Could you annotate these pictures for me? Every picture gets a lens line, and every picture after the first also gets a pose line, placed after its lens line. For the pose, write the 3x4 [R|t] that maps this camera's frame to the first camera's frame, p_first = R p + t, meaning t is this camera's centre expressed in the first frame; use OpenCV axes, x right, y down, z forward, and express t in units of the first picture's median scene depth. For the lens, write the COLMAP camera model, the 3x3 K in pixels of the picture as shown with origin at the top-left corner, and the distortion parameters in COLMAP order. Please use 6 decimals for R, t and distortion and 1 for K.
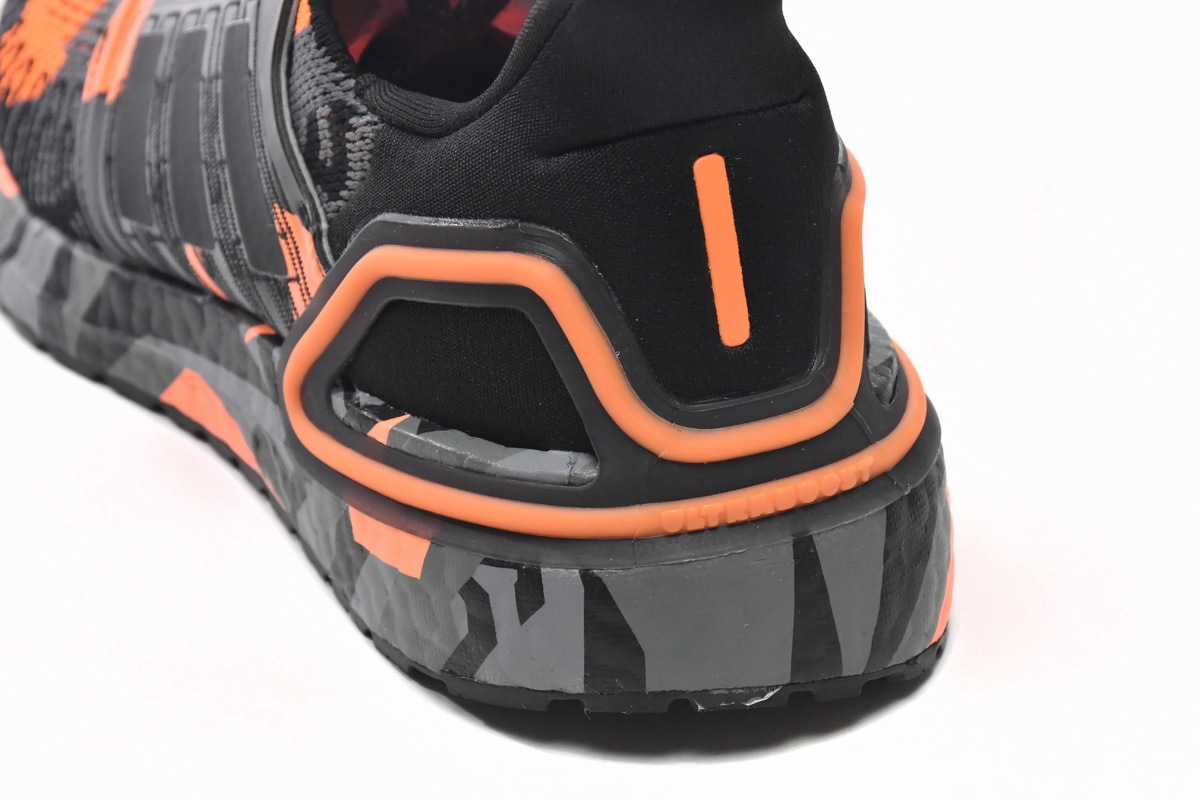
lens RADIAL K [[3286.8, 0, 600.0], [0, 3286.8, 400.0], [0, 0, 1]] dist [-0.006054, -0.989551]
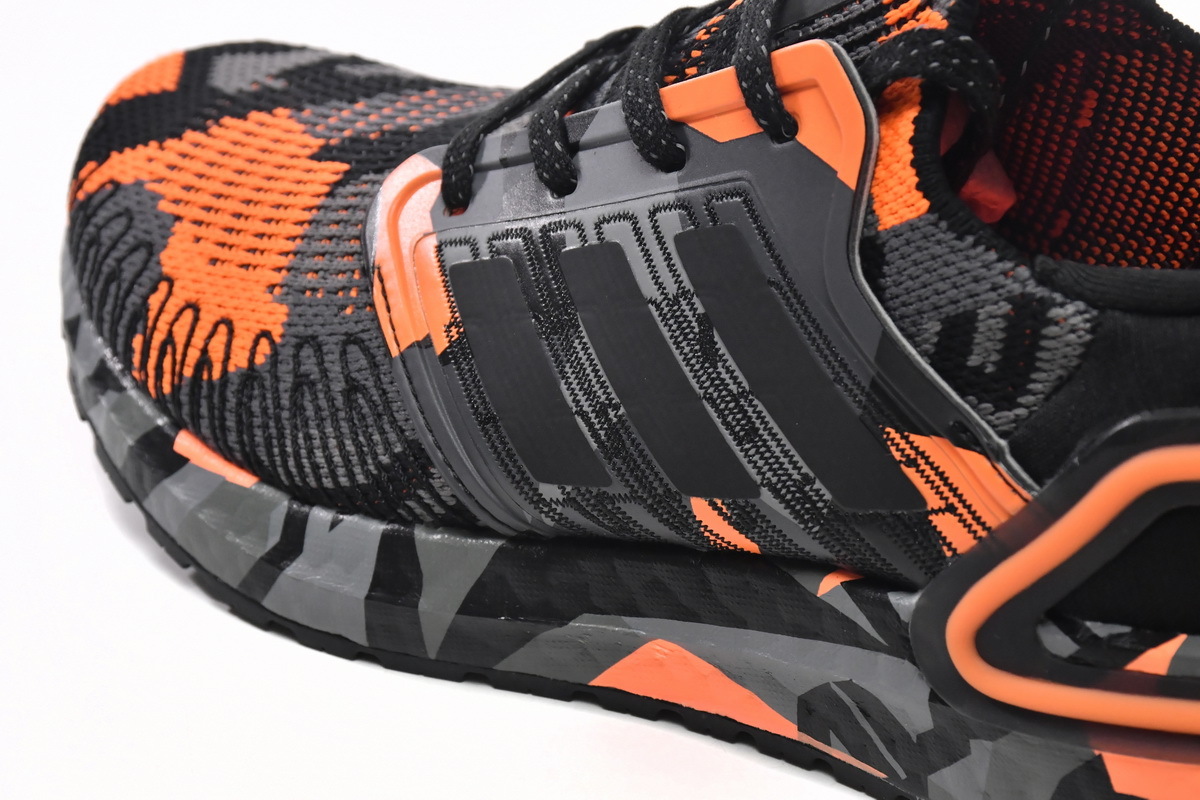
lens RADIAL K [[3286.8, 0, 600.0], [0, 3286.8, 400.0], [0, 0, 1]] dist [-0.006054, -0.989551]
pose [[0.906202, -0.201767, 0.371601, -0.481241], [0.206413, 0.978073, 0.027694, -0.105990], [-0.369041, 0.051606, 0.927979, 0.240268]]
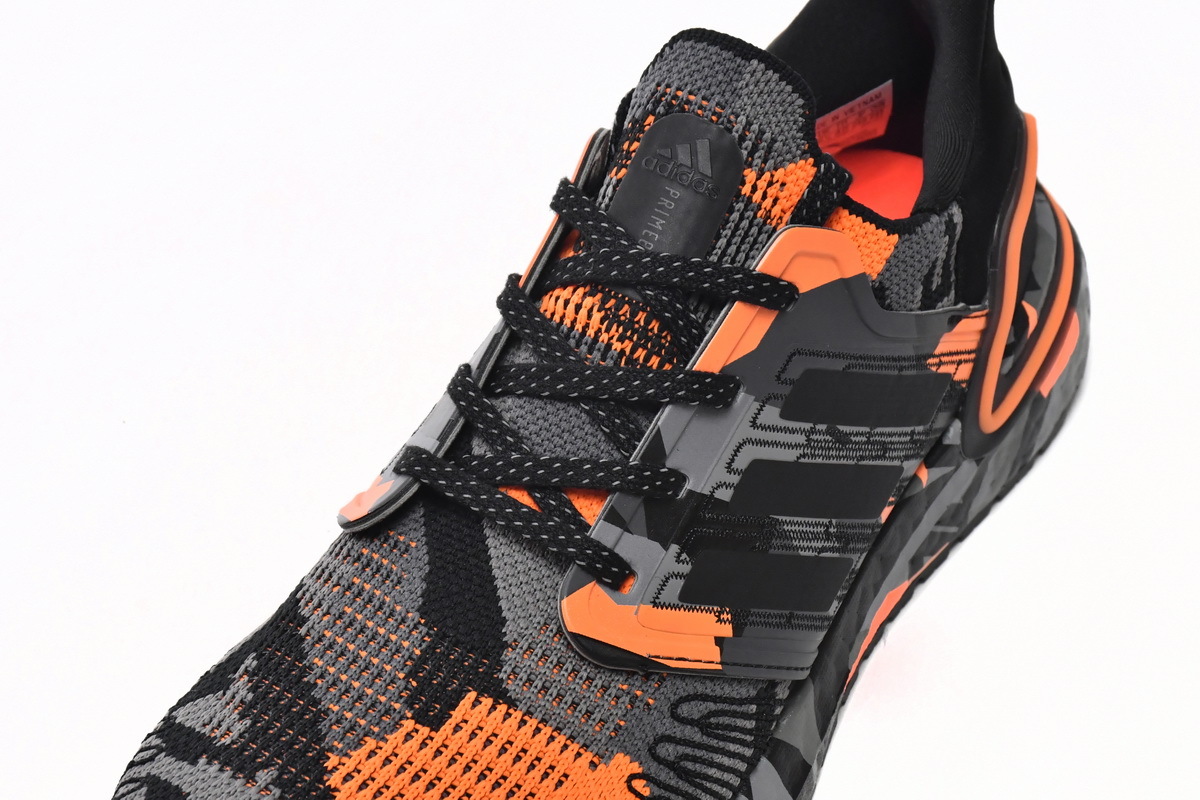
lens RADIAL K [[3286.8, 0, 600.0], [0, 3286.8, 400.0], [0, 0, 1]] dist [-0.006054, -0.989551]
pose [[-0.484979, -0.535489, 0.691409, -0.960813], [0.475029, 0.502502, 0.722384, -1.073269], [-0.734264, 0.678780, 0.010669, 1.095599]]
